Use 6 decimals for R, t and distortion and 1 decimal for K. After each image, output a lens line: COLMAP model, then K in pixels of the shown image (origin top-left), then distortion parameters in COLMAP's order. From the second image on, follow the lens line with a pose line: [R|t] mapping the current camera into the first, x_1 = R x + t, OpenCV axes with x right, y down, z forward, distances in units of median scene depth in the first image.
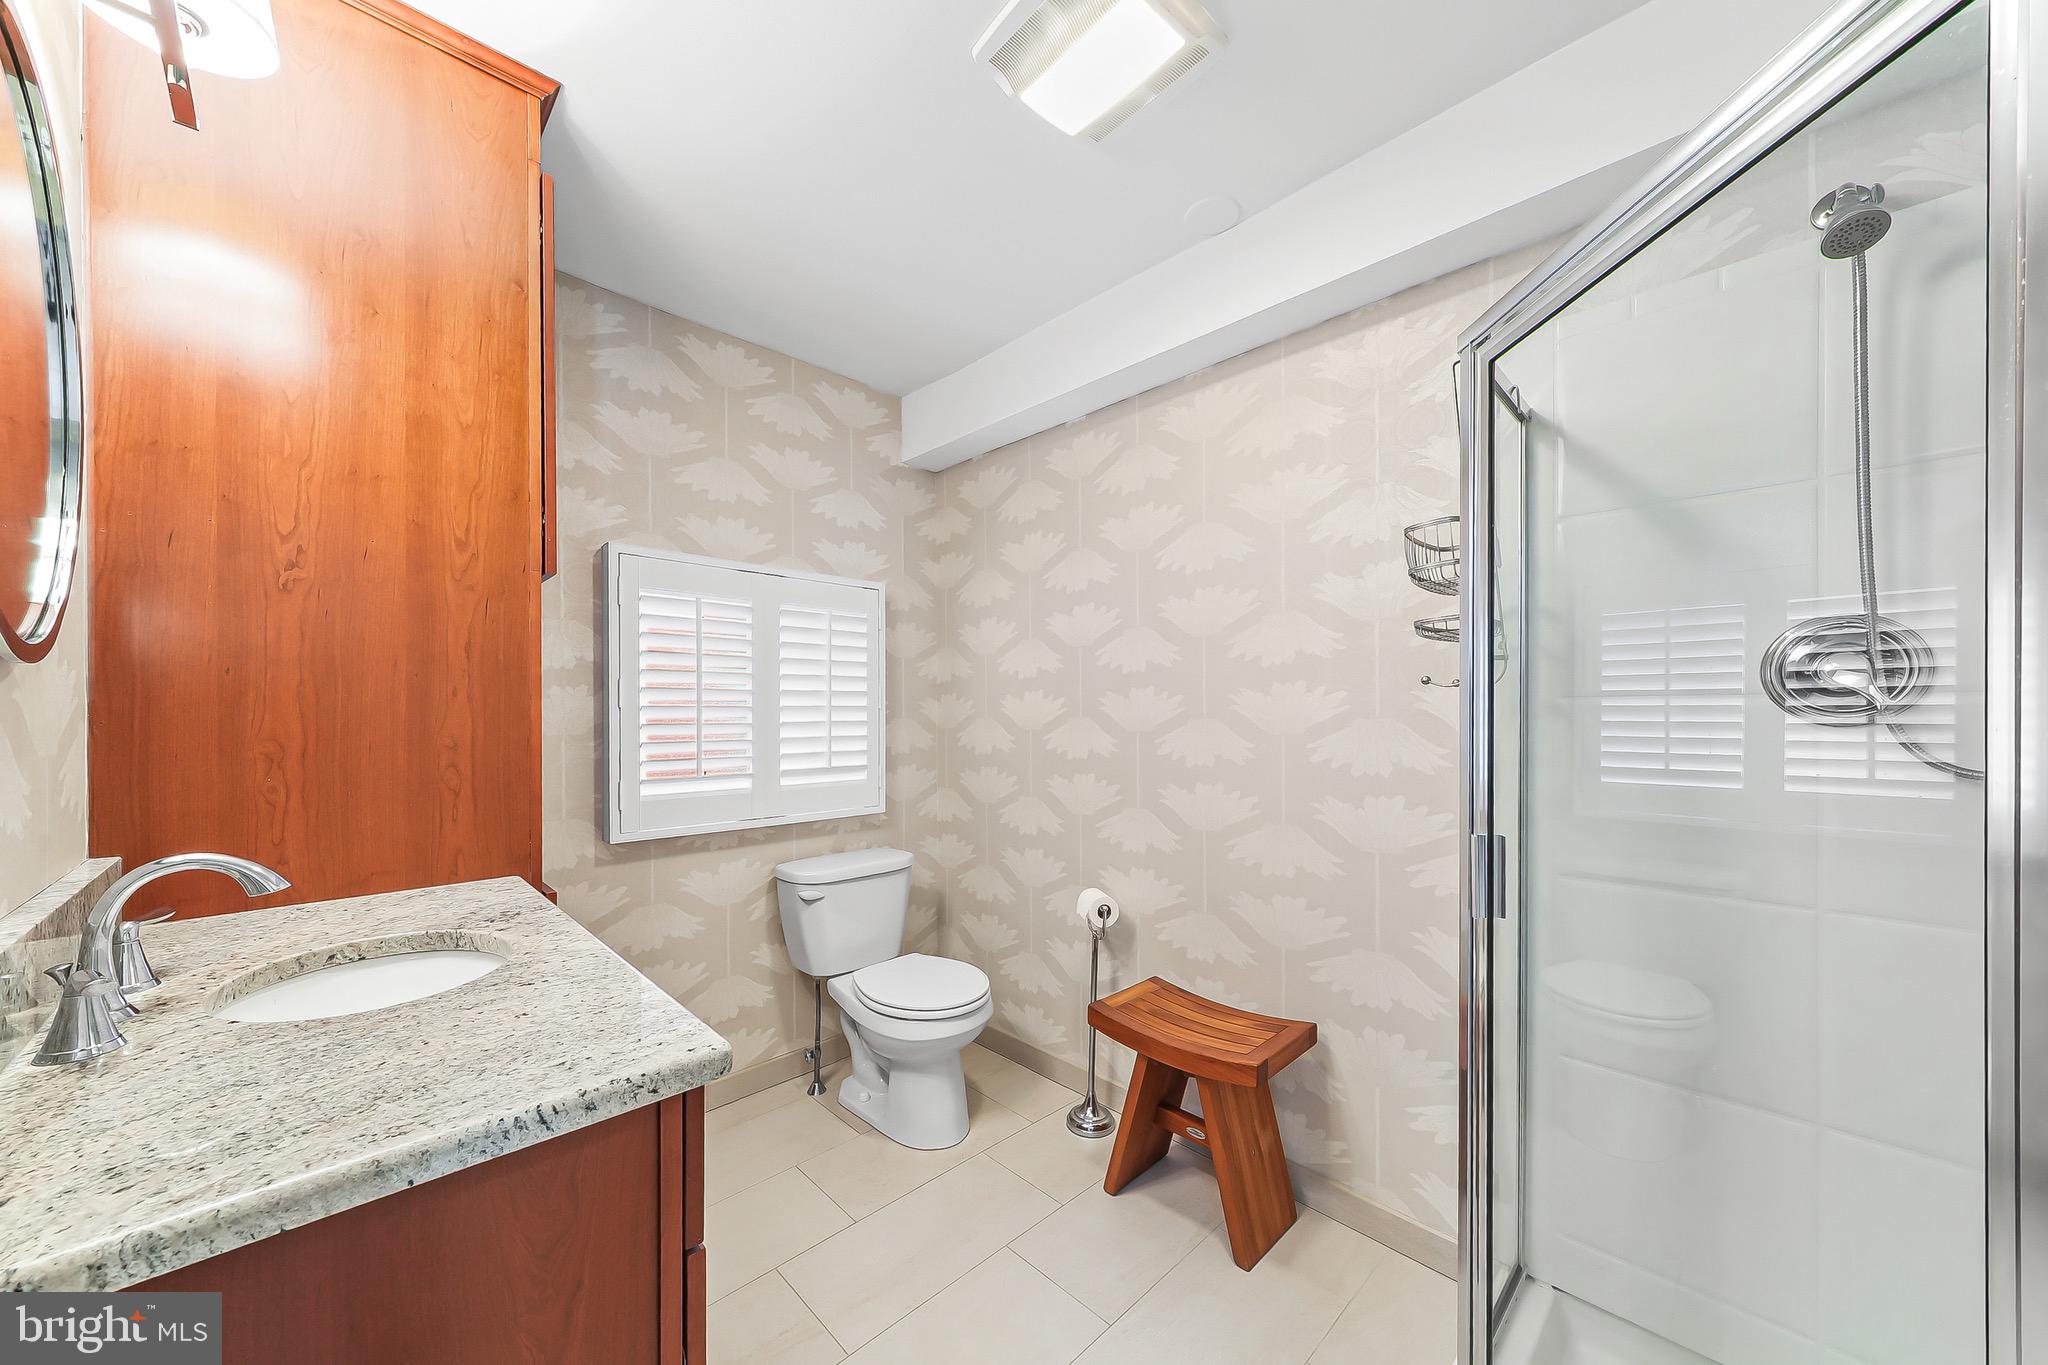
lens RADIAL K [[725.4, 0, 1021.1], [0, 725.4, 714.1], [0, 0, 1]] dist [0.000276, 0.000016]
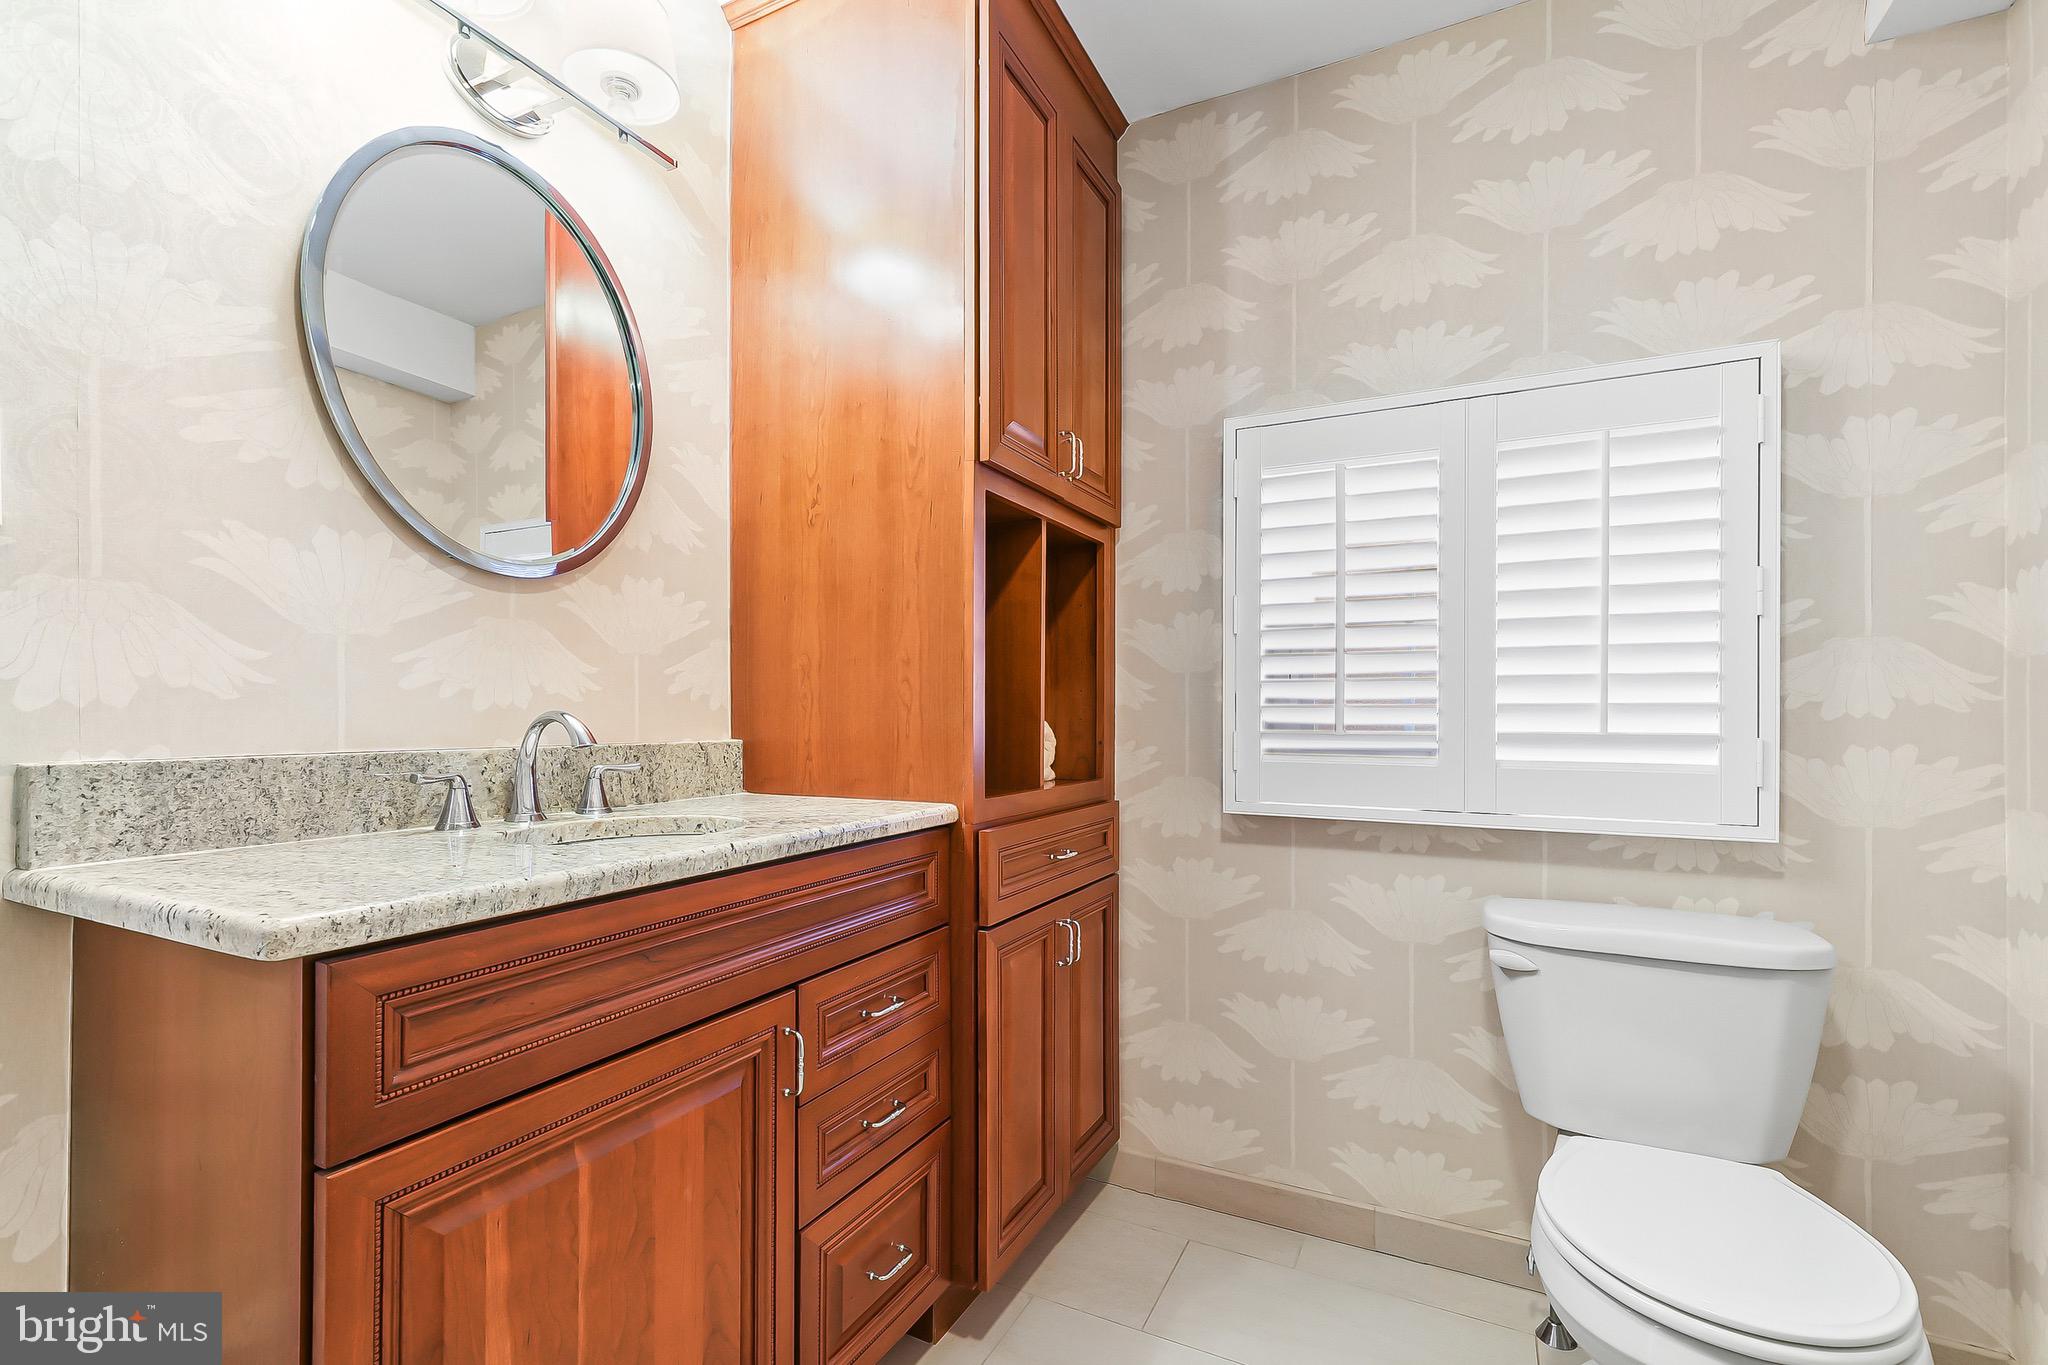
lens RADIAL K [[899.7, 0, 1016.4], [0, 899.7, 712.4], [0, 0, 1]] dist [0.003102, 0.000284]
pose [[0.312332, 0.001003, -0.949972, 0.235244], [-0.003541, 0.999994, -0.000108, 0.065502], [0.949966, 0.003397, 0.312334, 0.438935]]
